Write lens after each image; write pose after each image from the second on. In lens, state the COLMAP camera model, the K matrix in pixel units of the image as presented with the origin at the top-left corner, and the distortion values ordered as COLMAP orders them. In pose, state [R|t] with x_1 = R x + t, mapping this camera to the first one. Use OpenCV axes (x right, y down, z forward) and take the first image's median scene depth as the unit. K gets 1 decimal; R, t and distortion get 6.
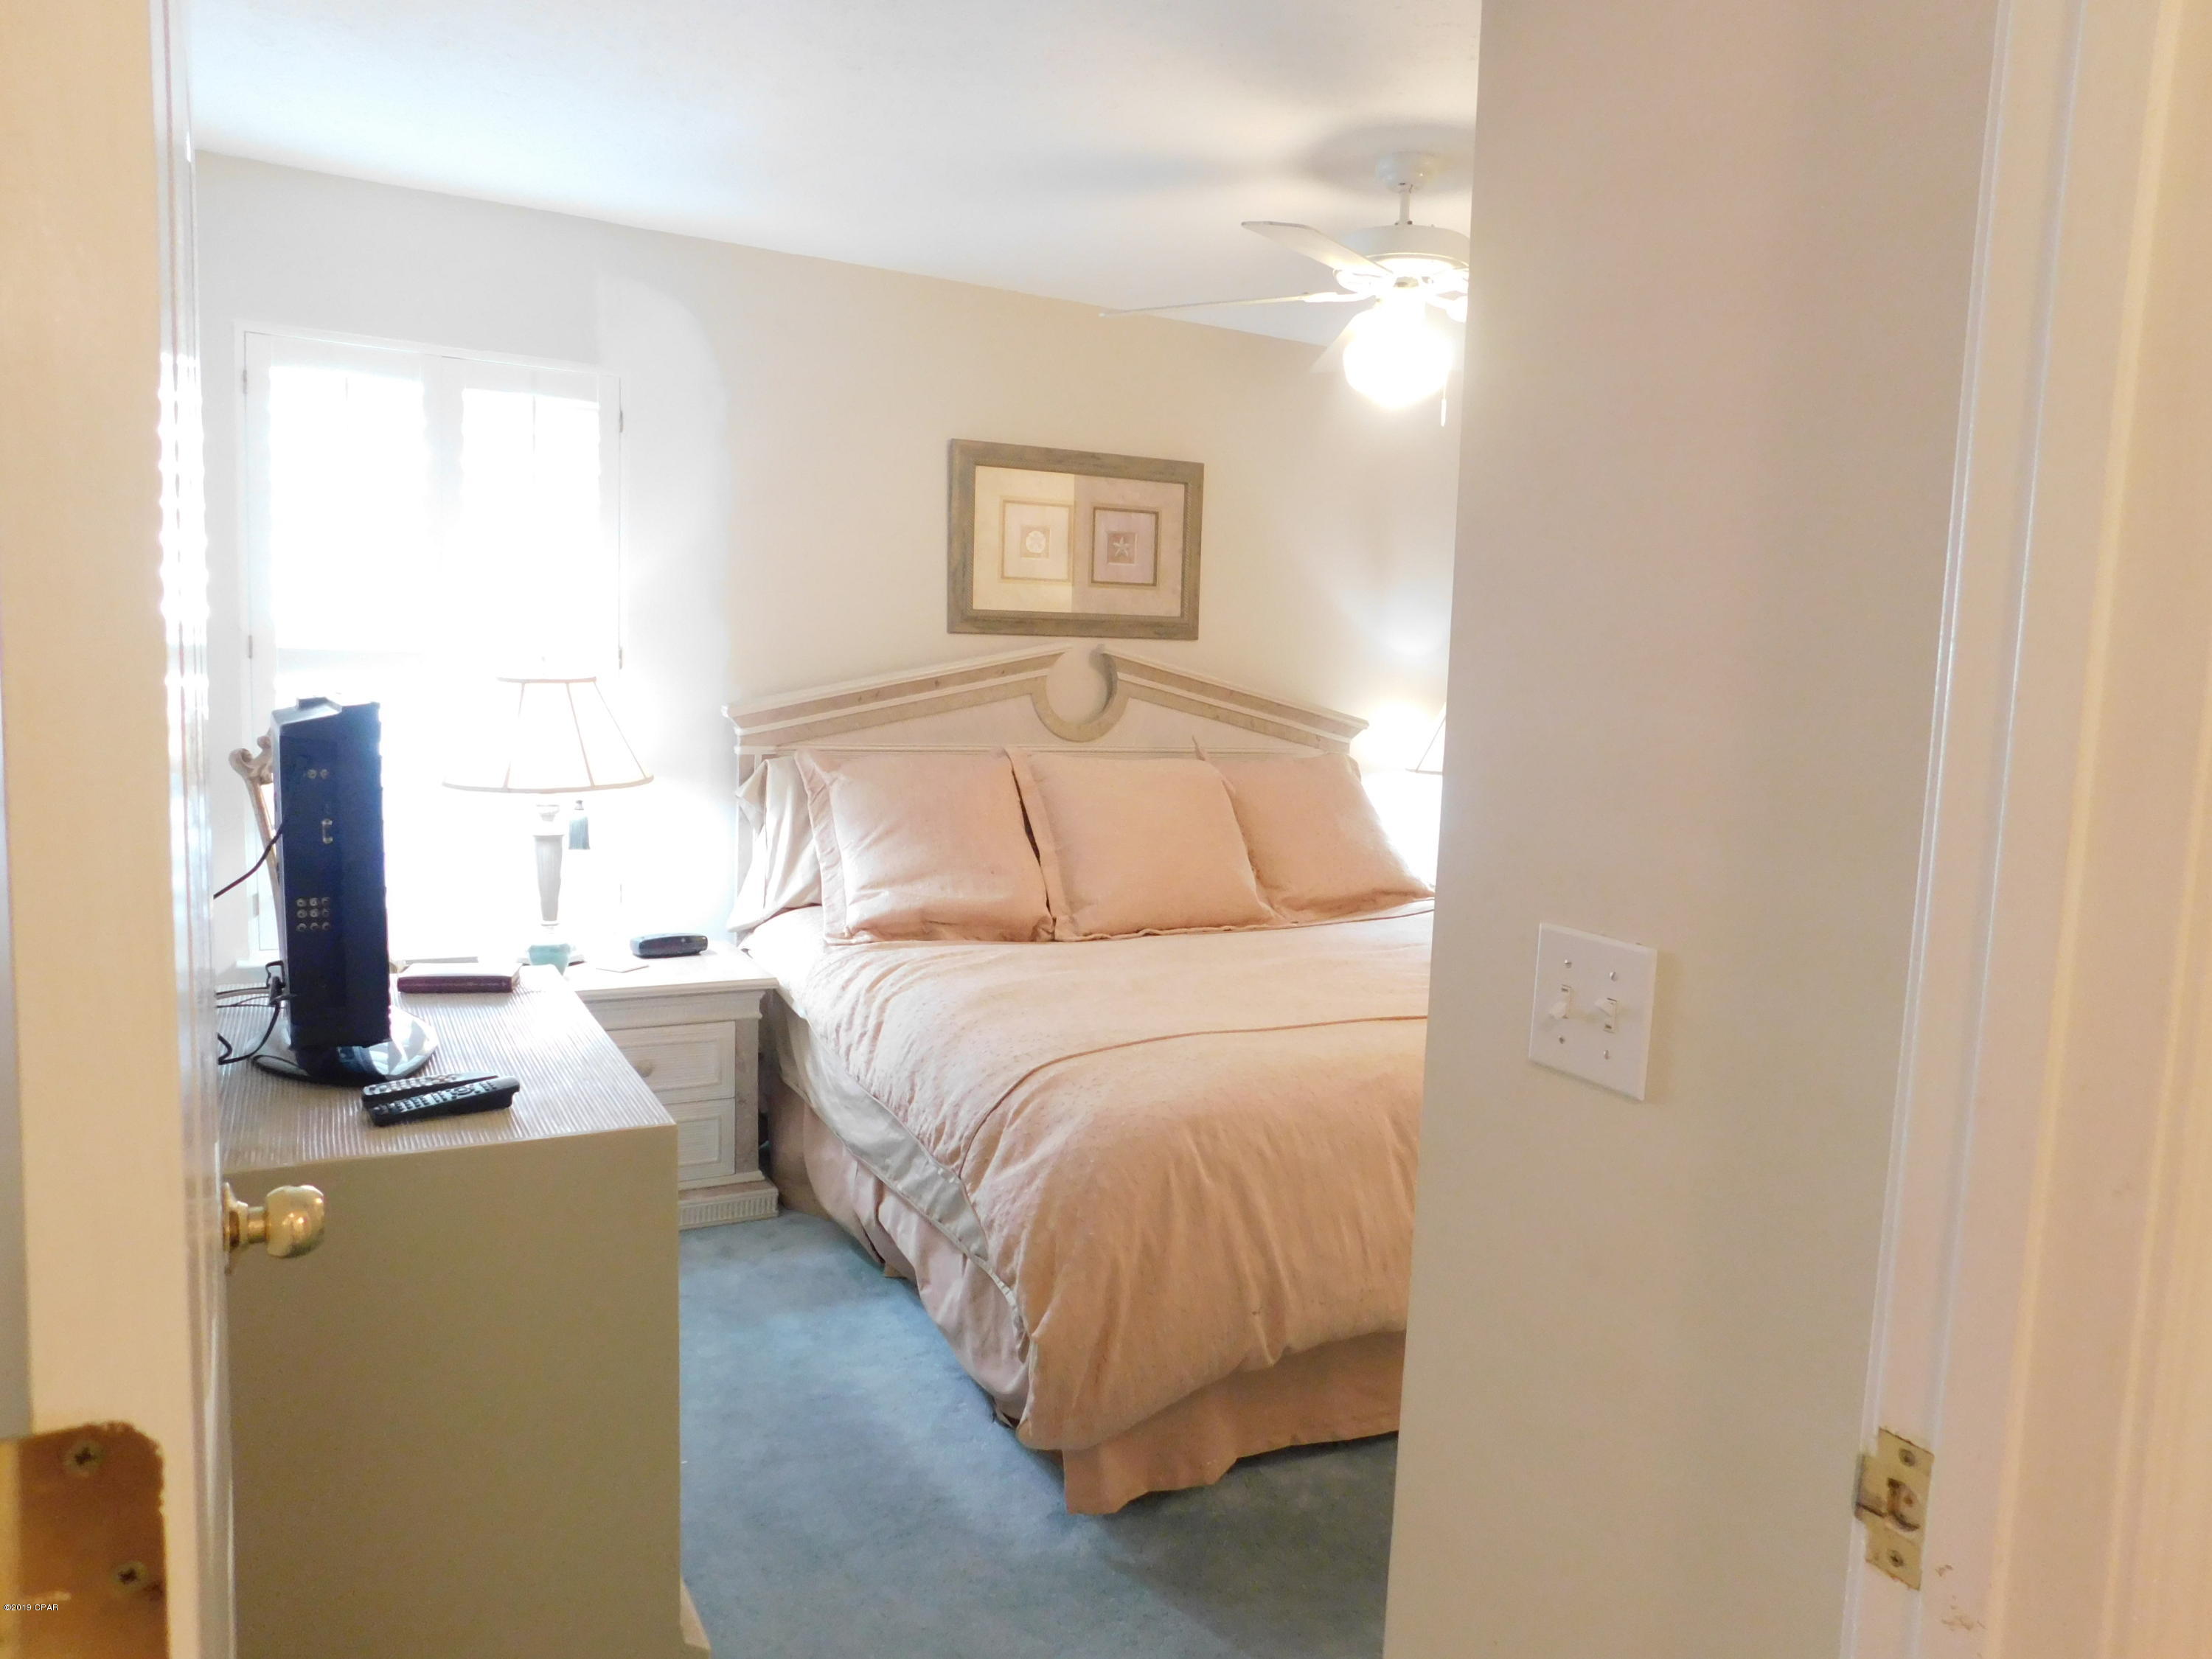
lens RADIAL K [[1458.4, 0, 1100.4], [0, 1458.4, 821.4], [0, 0, 1]] dist [-0.070650, 0.056945]
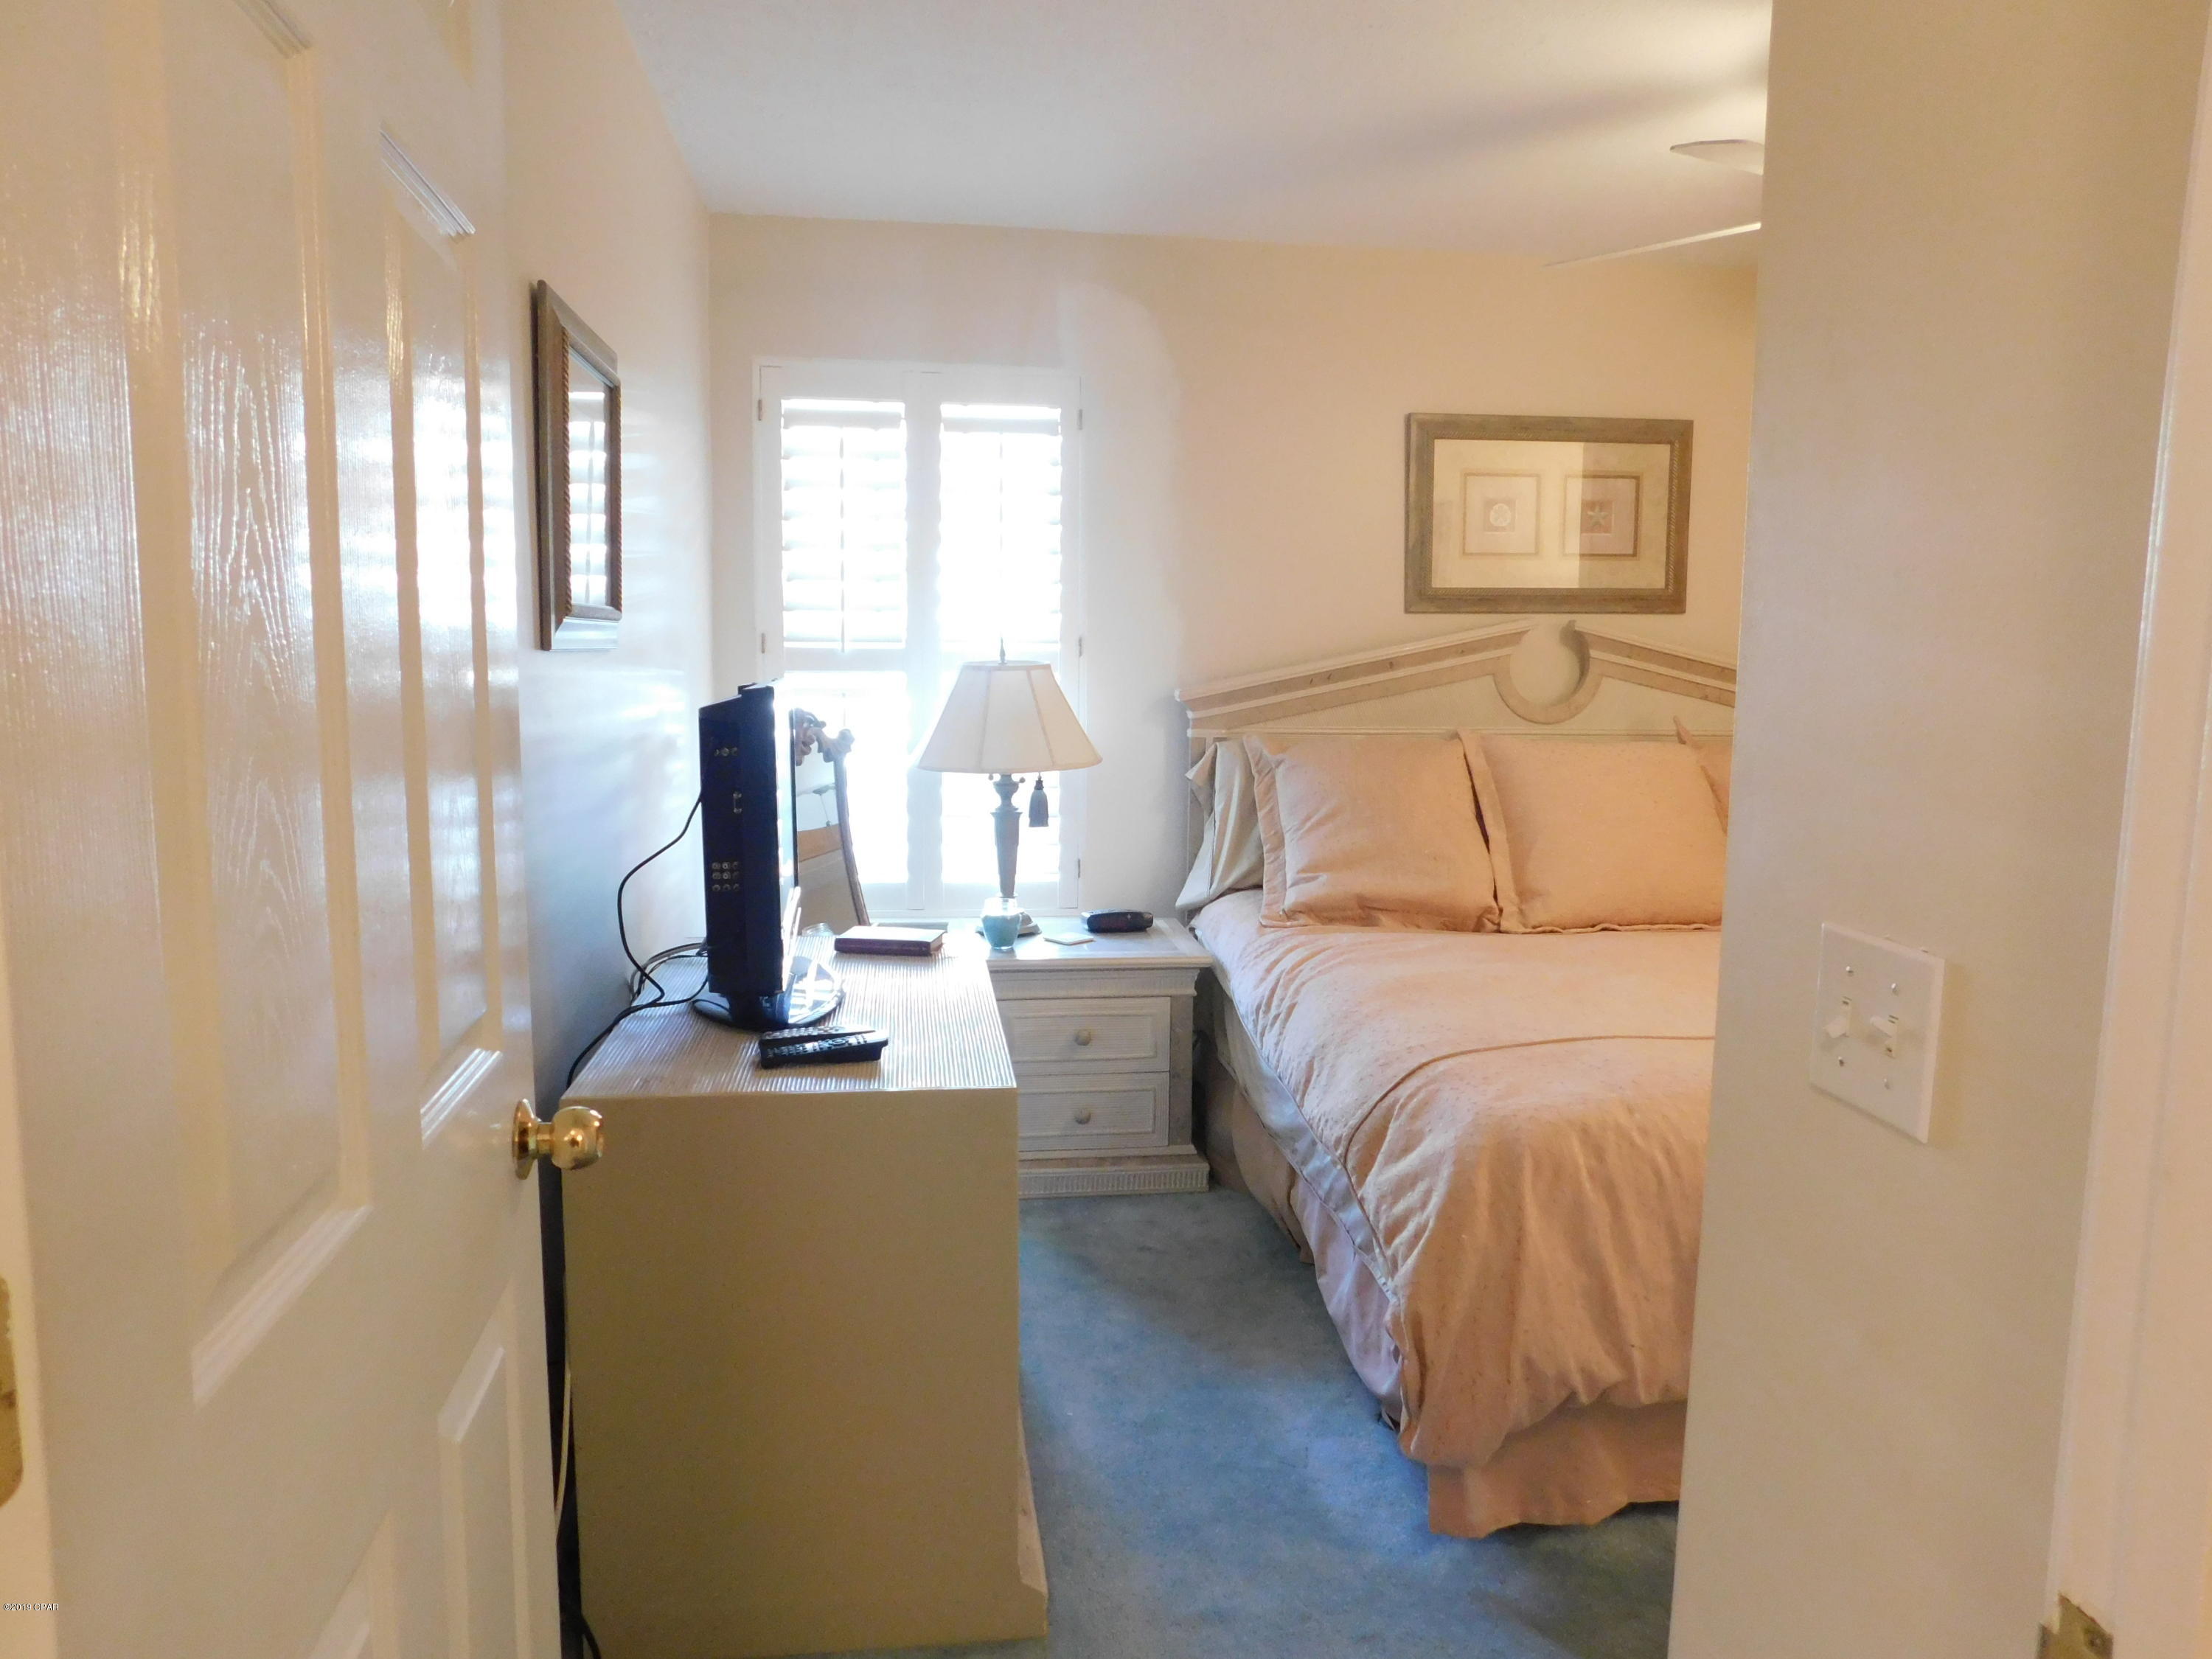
lens RADIAL K [[1458.4, 0, 1100.4], [0, 1458.4, 821.4], [0, 0, 1]] dist [-0.070650, 0.056945]
pose [[0.932937, 0.016990, -0.359638, 0.066196], [-0.013814, 0.999840, 0.011400, 0.002272], [0.359774, -0.005667, 0.933022, 0.021370]]
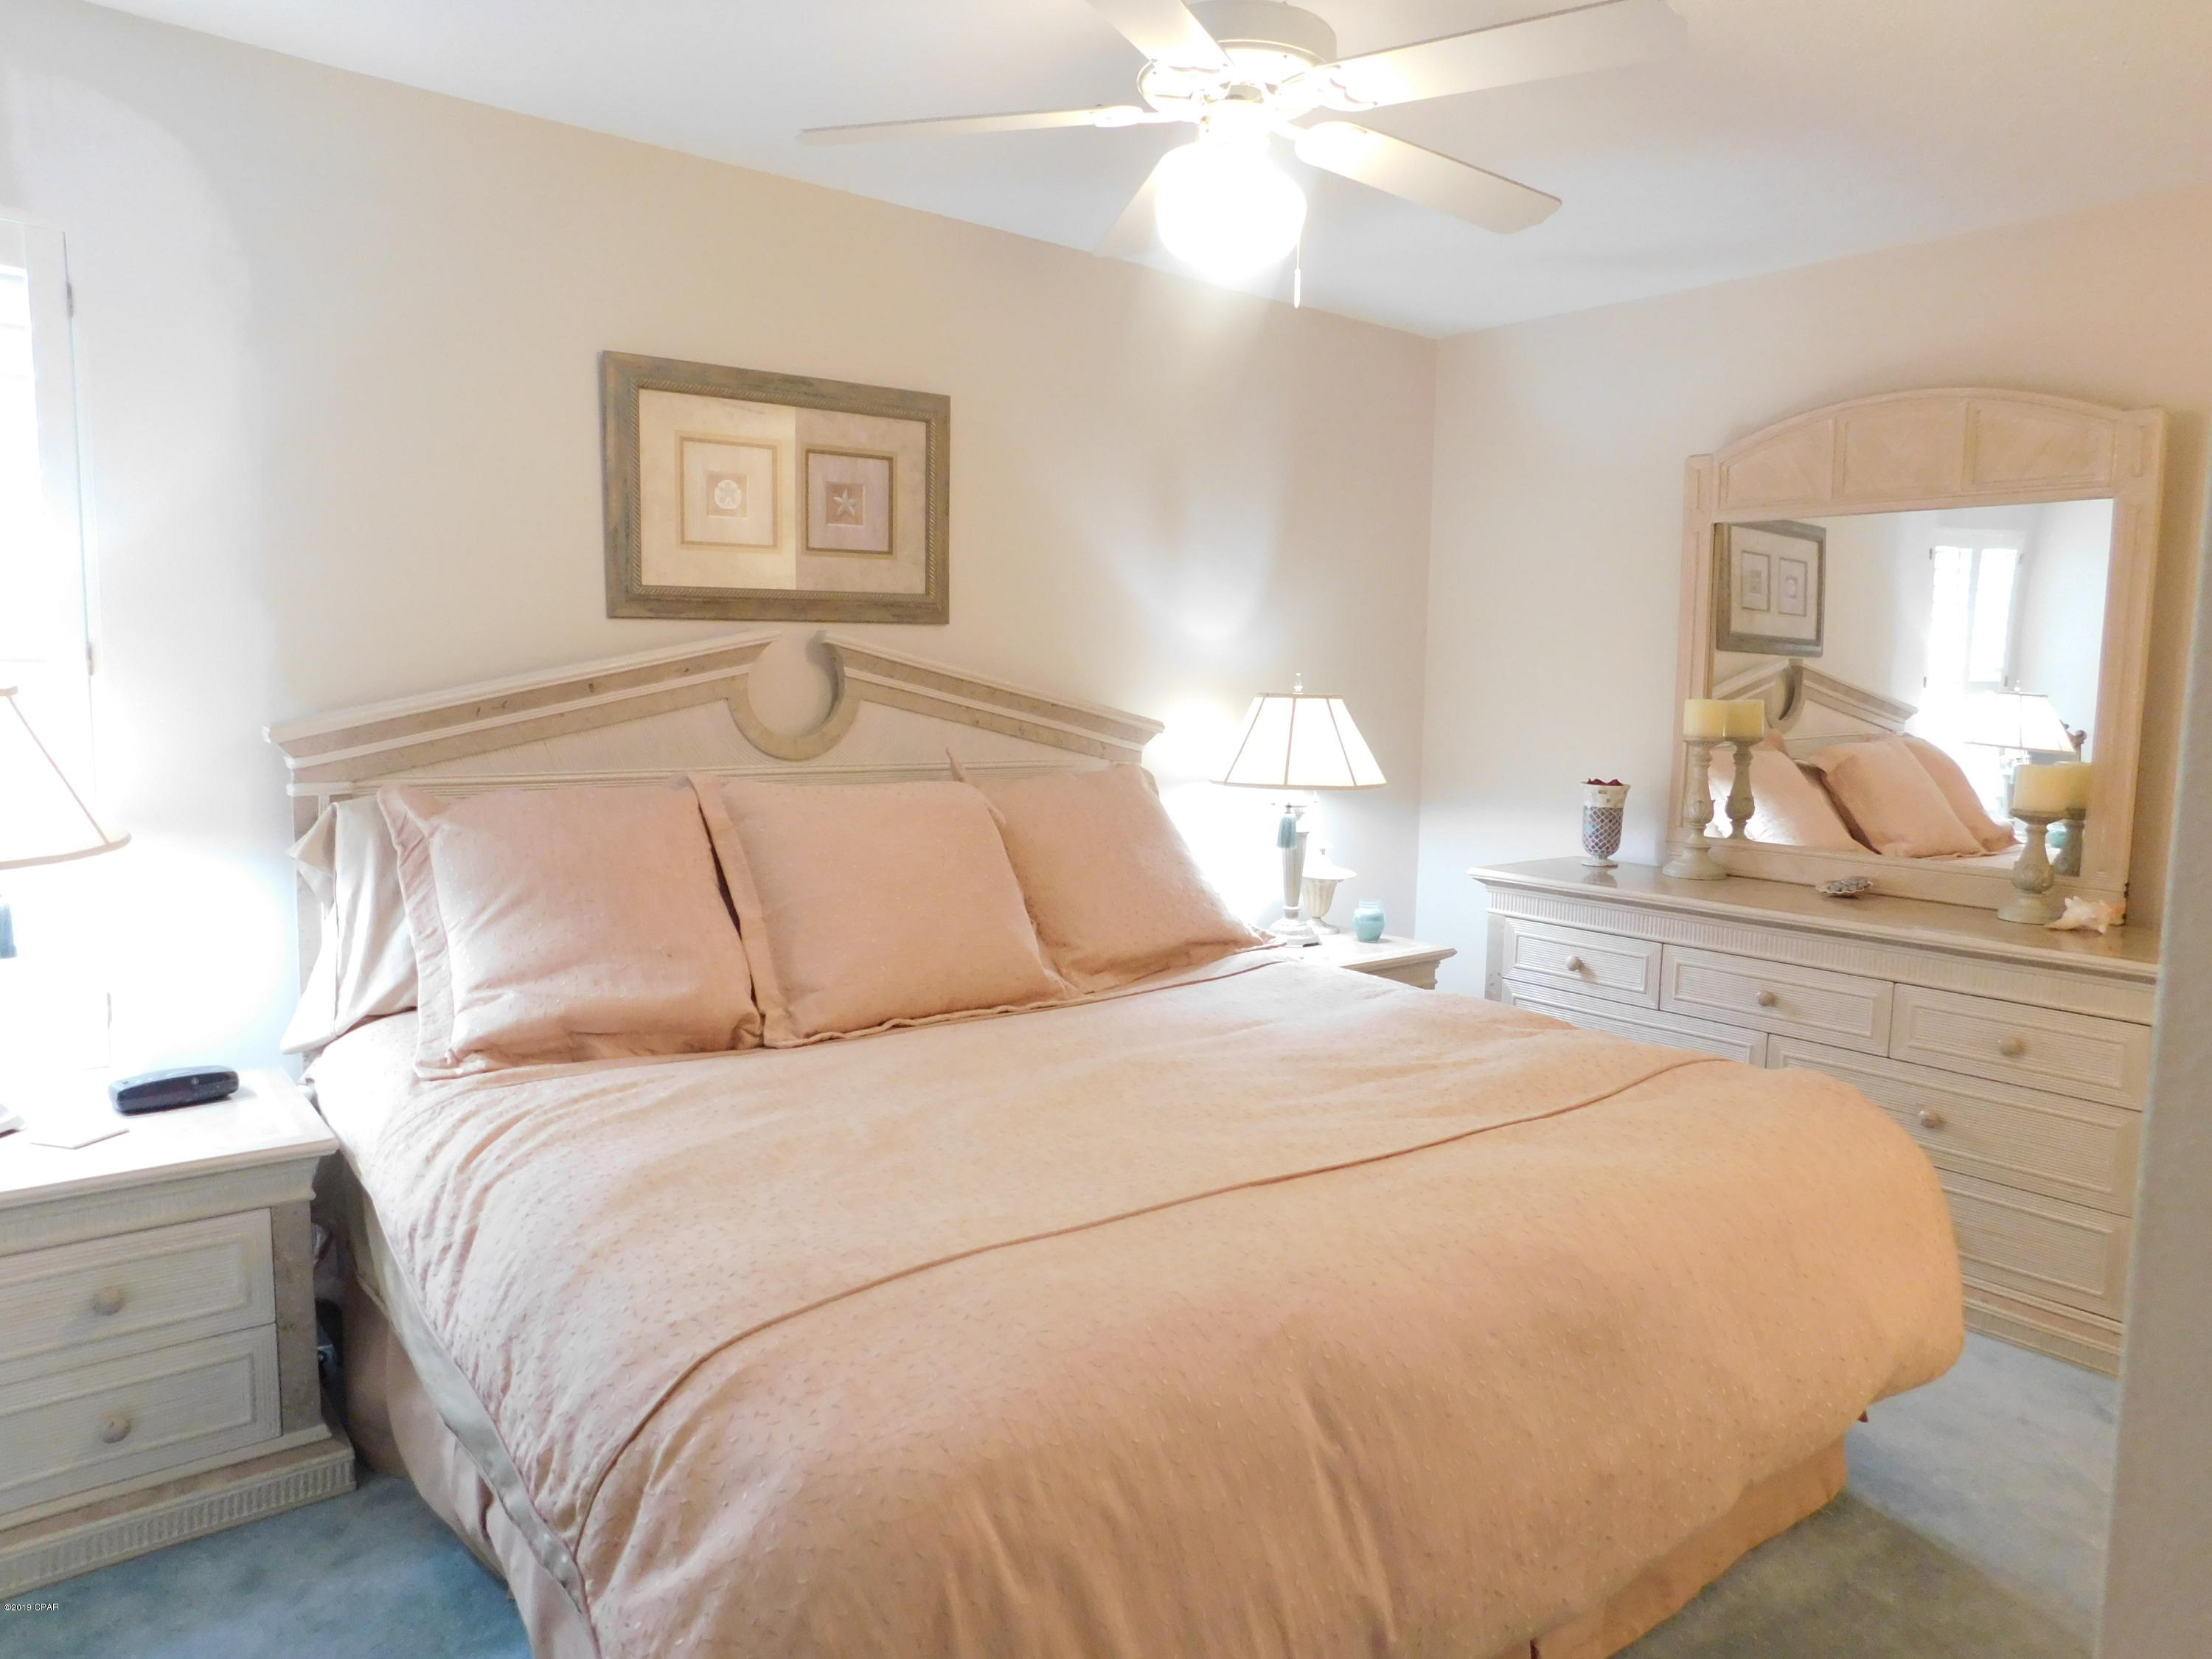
lens RADIAL K [[1458.4, 0, 1100.4], [0, 1458.4, 821.4], [0, 0, 1]] dist [-0.070650, 0.056945]
pose [[0.984725, -0.033634, 0.170837, 0.013294], [0.032958, 0.999434, 0.006791, -0.027930], [-0.170968, -0.001056, 0.985276, 0.281640]]
